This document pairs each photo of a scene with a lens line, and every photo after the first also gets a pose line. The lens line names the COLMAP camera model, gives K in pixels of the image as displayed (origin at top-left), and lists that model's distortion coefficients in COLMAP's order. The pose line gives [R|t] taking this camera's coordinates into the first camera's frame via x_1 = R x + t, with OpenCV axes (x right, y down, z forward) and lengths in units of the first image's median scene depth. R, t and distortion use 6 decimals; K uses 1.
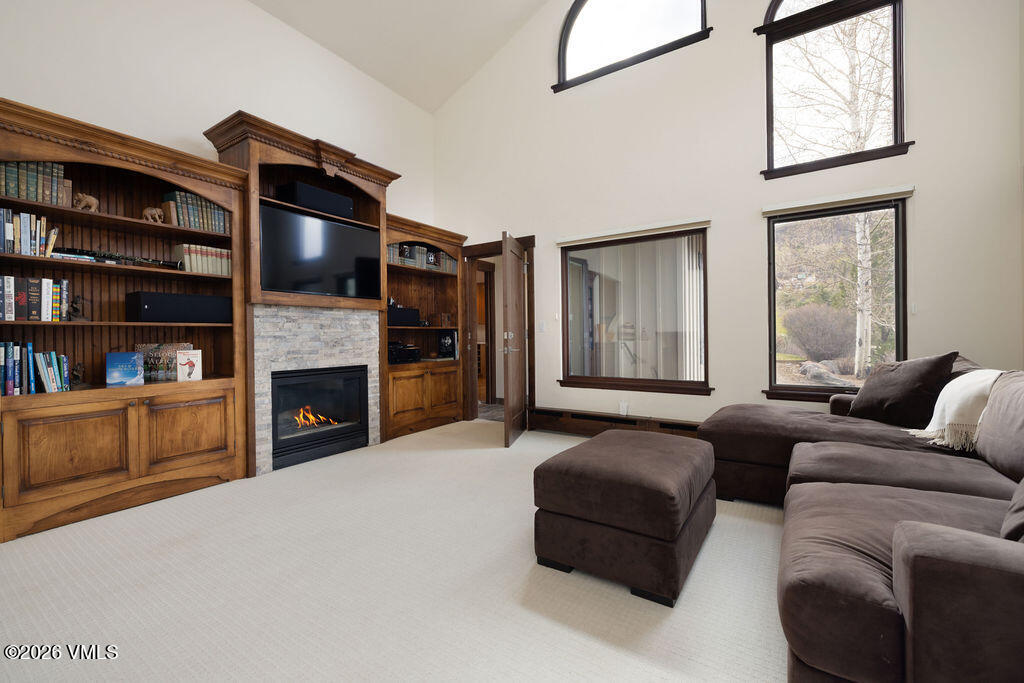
lens RADIAL K [[428.8, 0, 512.0], [0, 428.8, 341.5], [0, 0, 1]] dist [0.000776, 0.000134]
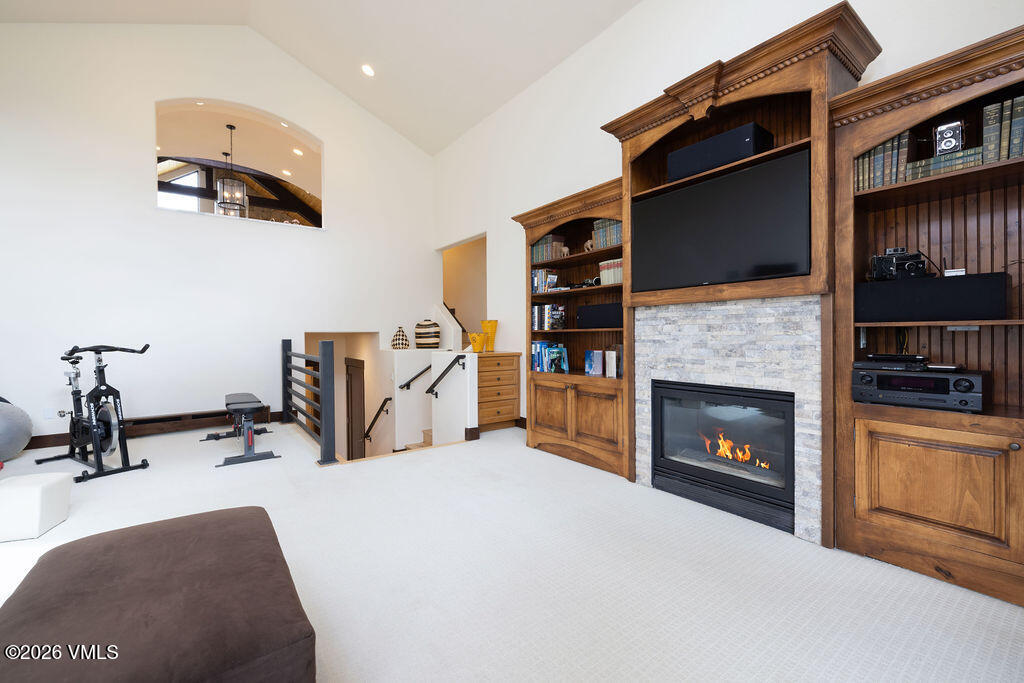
lens RADIAL K [[428.8, 0, 512.0], [0, 428.8, 341.5], [0, 0, 1]] dist [0.000776, 0.000134]
pose [[-0.346980, 0.026150, -0.937508, 0.383718], [-0.002248, 0.999585, 0.028714, -0.034391], [0.937870, 0.012070, -0.346777, 1.000981]]
